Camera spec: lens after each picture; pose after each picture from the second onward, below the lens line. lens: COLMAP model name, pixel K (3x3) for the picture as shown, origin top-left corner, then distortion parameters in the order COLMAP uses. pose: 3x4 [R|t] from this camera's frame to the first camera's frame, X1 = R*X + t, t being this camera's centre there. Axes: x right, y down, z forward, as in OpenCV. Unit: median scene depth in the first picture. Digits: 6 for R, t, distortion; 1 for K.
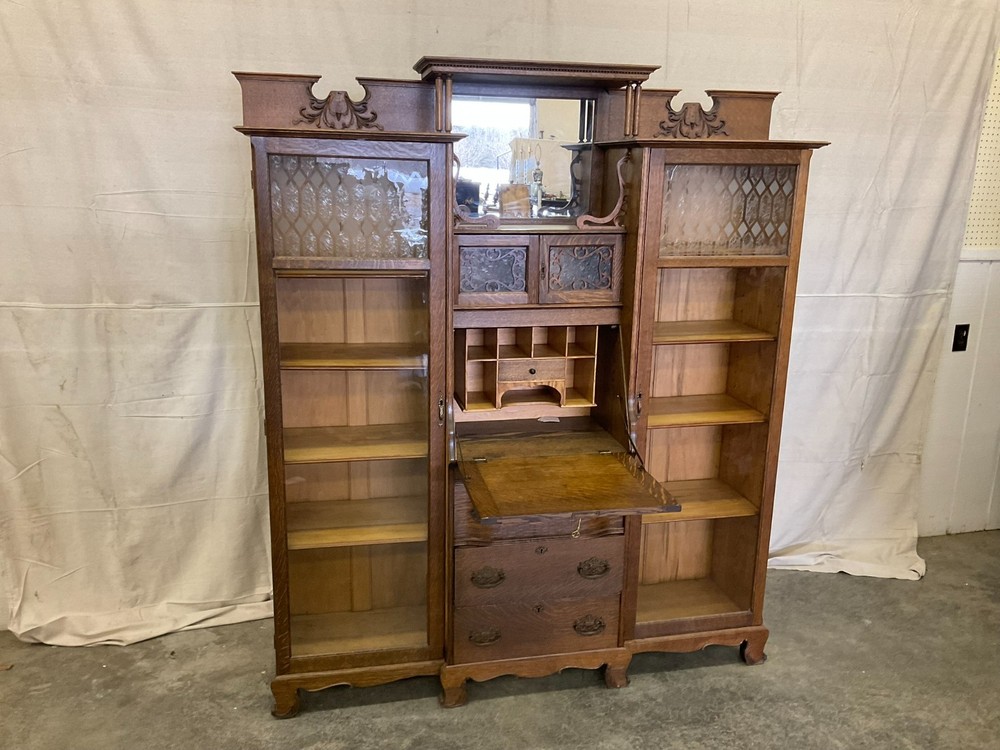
lens RADIAL K [[818.6, 0, 489.7], [0, 818.6, 369.7], [0, 0, 1]] dist [0.084038, -0.148137]
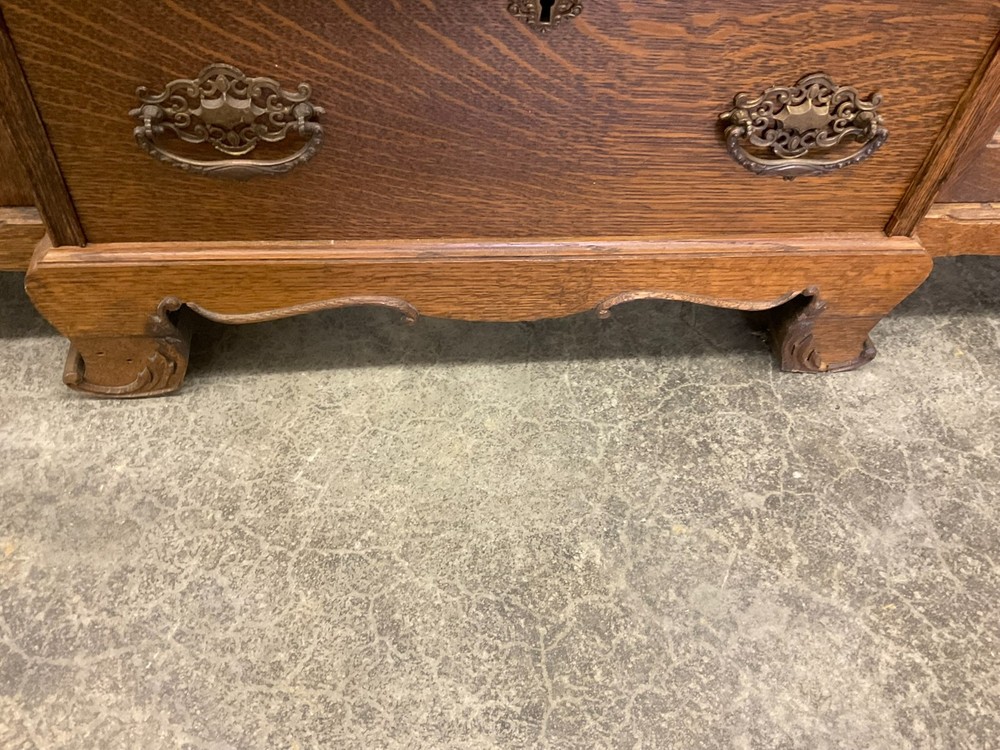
lens RADIAL K [[818.6, 0, 493.1], [0, 818.6, 365.9], [0, 0, 1]] dist [0.084038, -0.148137]
pose [[0.993664, 0.112380, 0.001544, 0.054036], [-0.091886, 0.804394, 0.586947, 0.240975], [0.064719, -0.583370, 0.809624, 0.784168]]
